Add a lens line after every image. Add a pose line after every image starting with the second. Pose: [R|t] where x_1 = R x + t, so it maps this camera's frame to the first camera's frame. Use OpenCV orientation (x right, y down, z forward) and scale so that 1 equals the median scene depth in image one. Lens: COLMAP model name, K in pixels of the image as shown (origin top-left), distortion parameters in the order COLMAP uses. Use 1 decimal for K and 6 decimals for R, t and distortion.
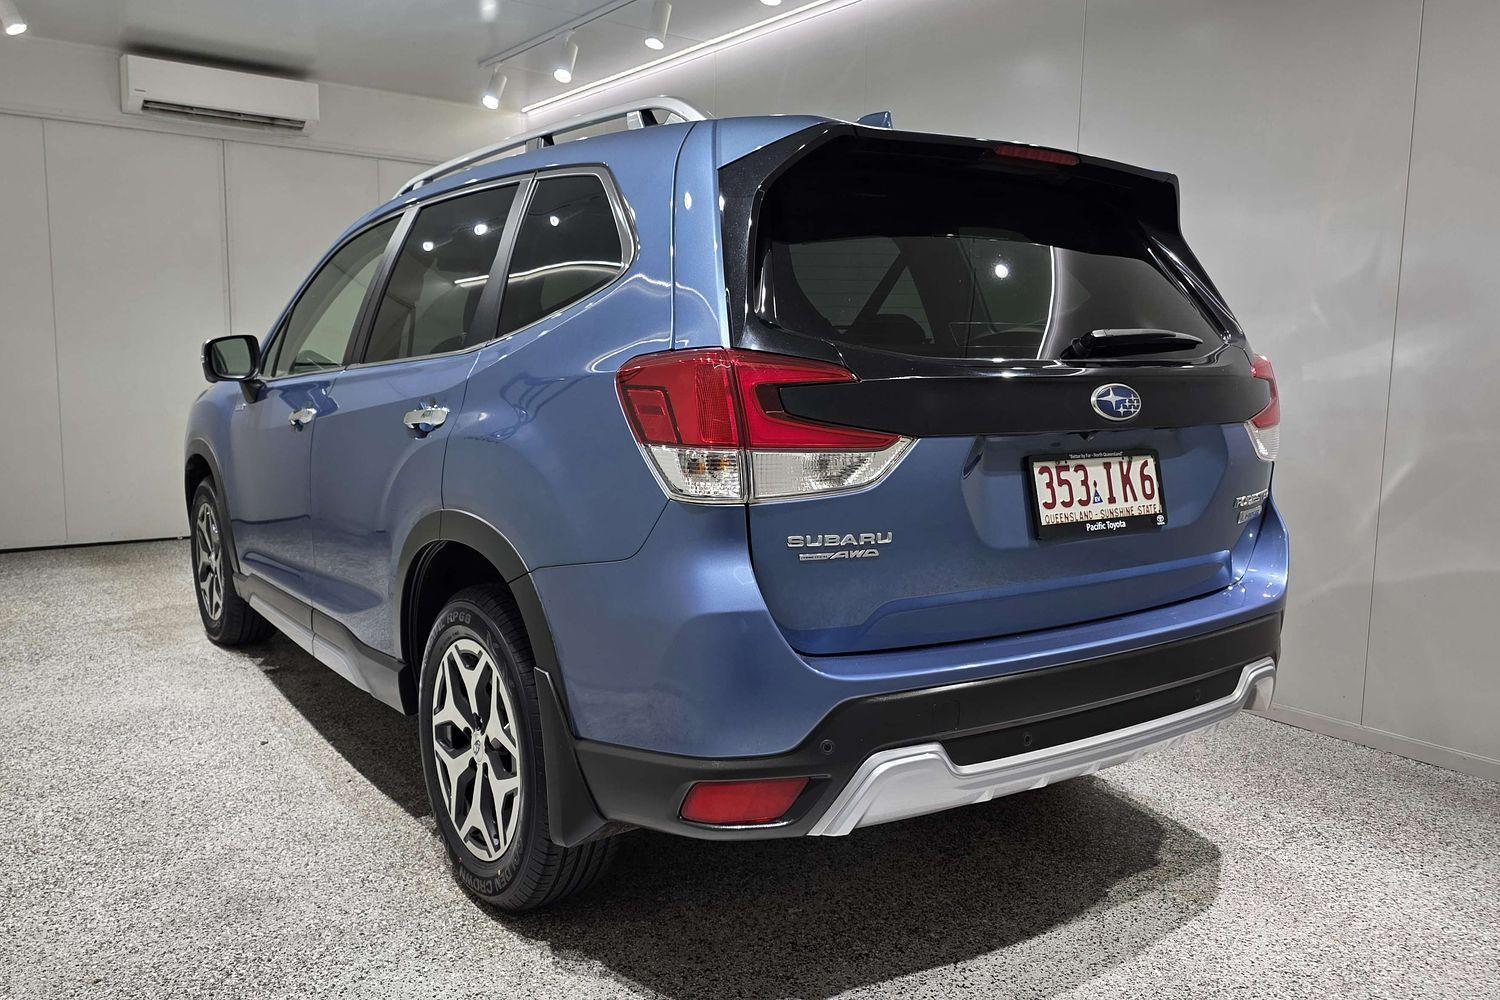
lens RADIAL K [[1136.2, 0, 741.9], [0, 1136.2, 494.1], [0, 0, 1]] dist [0.135781, -0.190908]
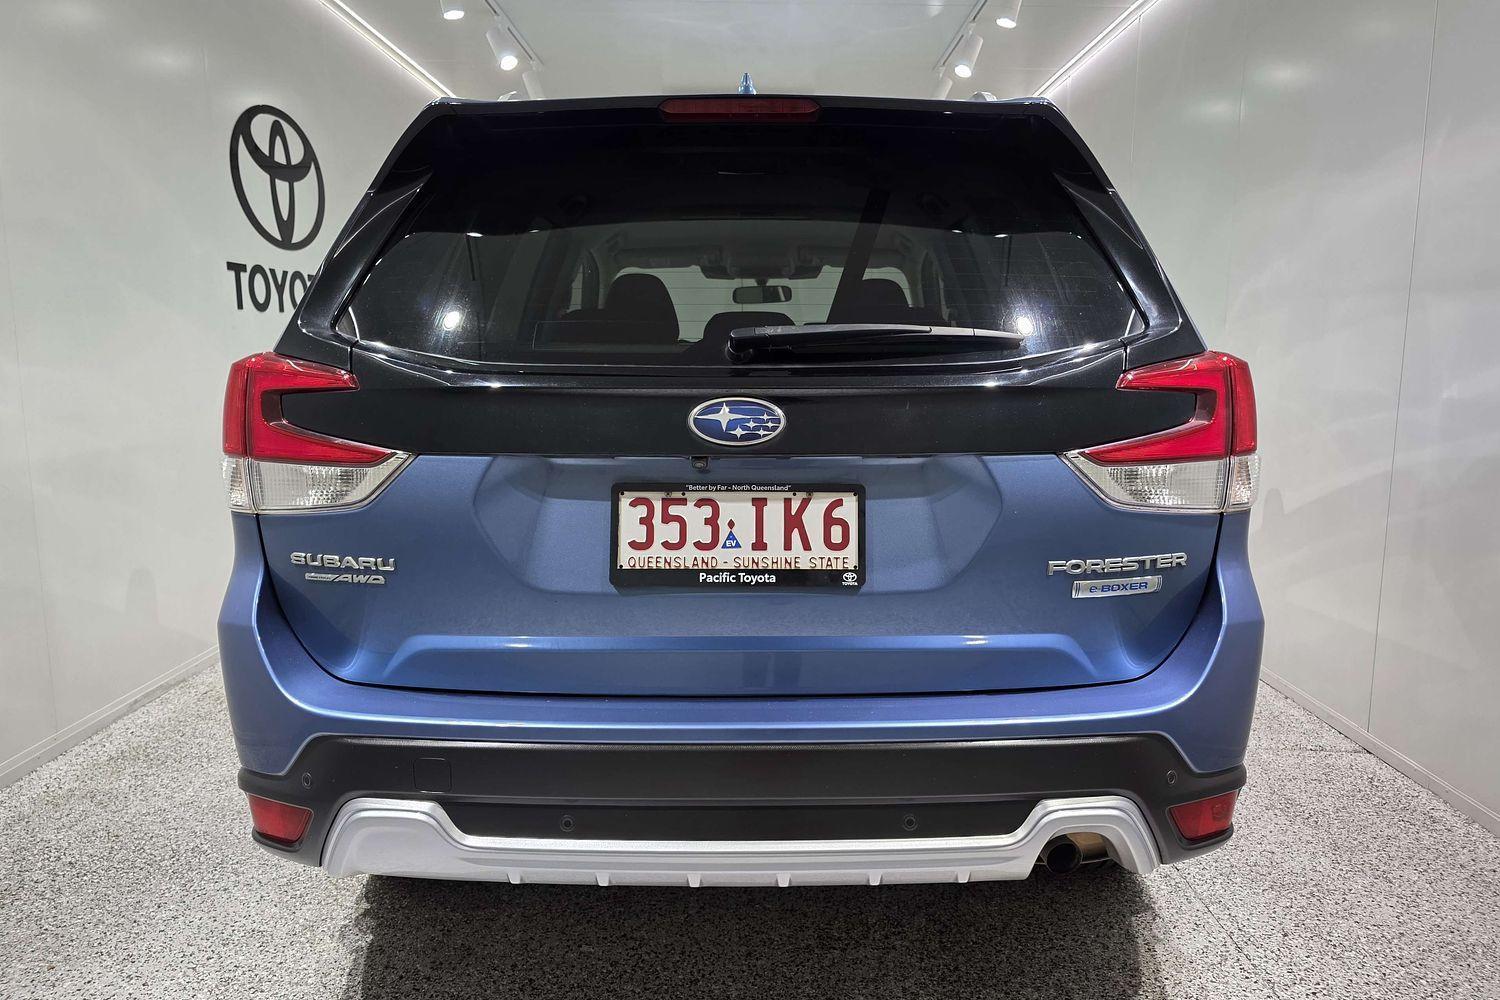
lens RADIAL K [[1062.7, 0, 769.0], [0, 1062.7, 514.1], [0, 0, 1]] dist [0.196461, -0.336334]
pose [[0.814666, 0.076786, -0.574825, 0.757028], [-0.059913, 0.997036, 0.048273, -0.053157], [0.576828, -0.004887, 0.816851, 0.419949]]
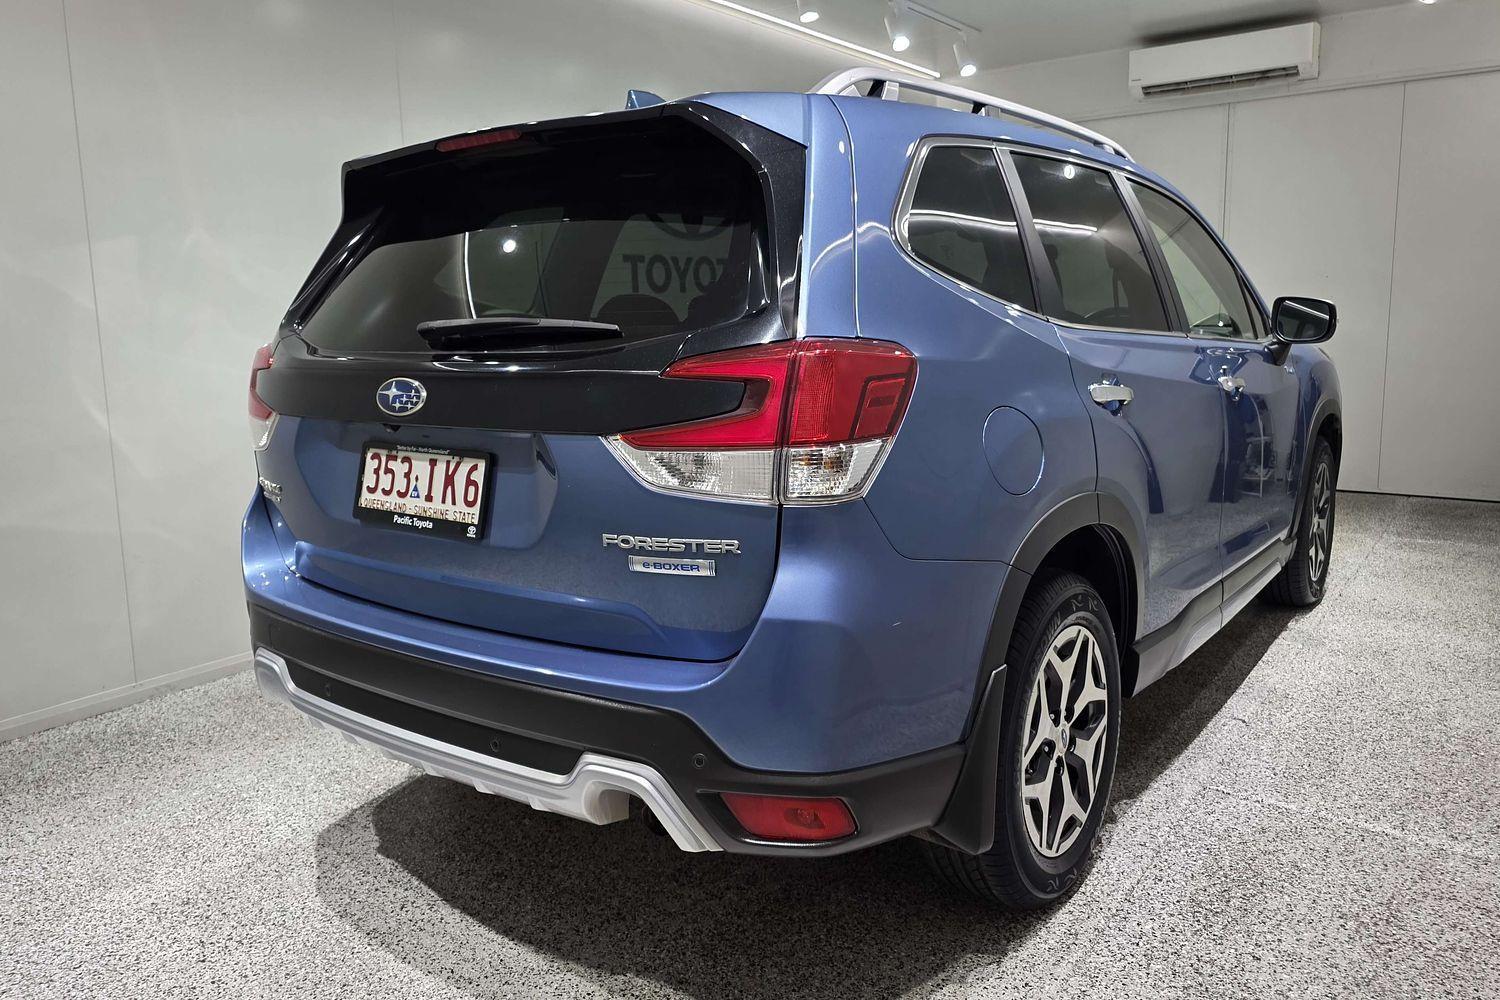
lens RADIAL K [[1109.9, 0, 745.8], [0, 1109.9, 465.6], [0, 0, 1]] dist [0.097214, -0.126424]
pose [[0.285911, 0.113532, -0.951507, 1.311955], [-0.086484, 0.991962, 0.092372, -0.134068], [0.954346, 0.055879, 0.293431, 0.996625]]
